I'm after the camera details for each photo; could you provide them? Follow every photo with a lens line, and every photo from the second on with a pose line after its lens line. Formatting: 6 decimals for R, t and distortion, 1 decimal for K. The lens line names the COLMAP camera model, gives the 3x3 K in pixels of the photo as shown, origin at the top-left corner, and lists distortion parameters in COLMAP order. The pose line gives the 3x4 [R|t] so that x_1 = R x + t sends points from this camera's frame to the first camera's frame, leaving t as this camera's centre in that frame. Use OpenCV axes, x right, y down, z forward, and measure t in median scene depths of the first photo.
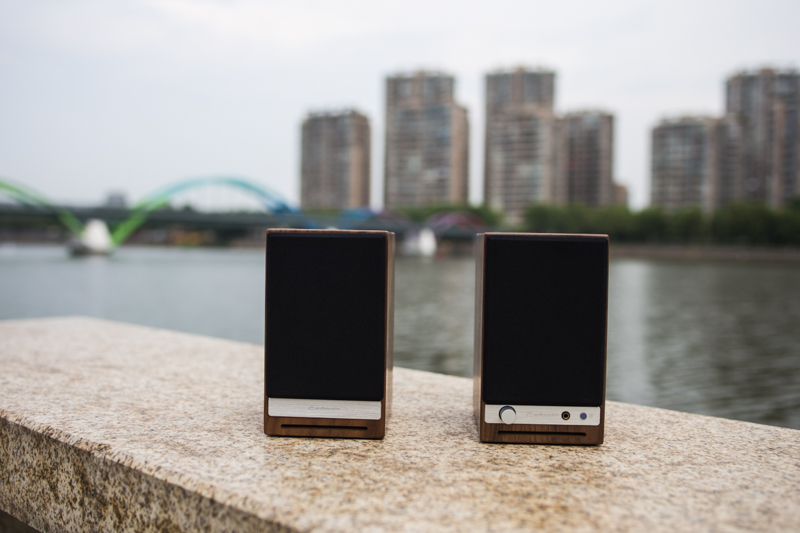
lens RADIAL K [[803.3, 0, 400.0], [0, 803.3, 266.5], [0, 0, 1]] dist [-0.047819, 0.012945]
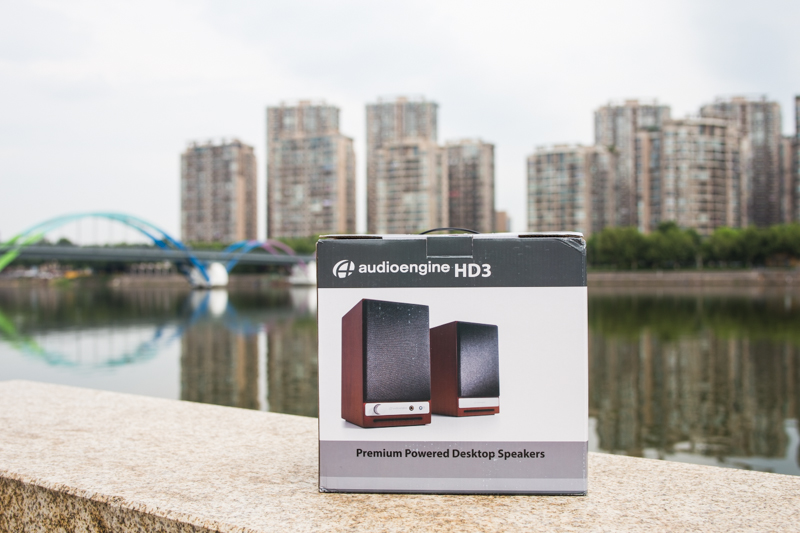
lens RADIAL K [[822.1, 0, 400.0], [0, 822.1, 266.5], [0, 0, 1]] dist [-0.052722, 0.028534]
pose [[0.989488, -0.021932, 0.142942, -0.088634], [0.026193, 0.999265, -0.028000, -0.100384], [-0.142223, 0.031450, 0.989335, -0.385521]]
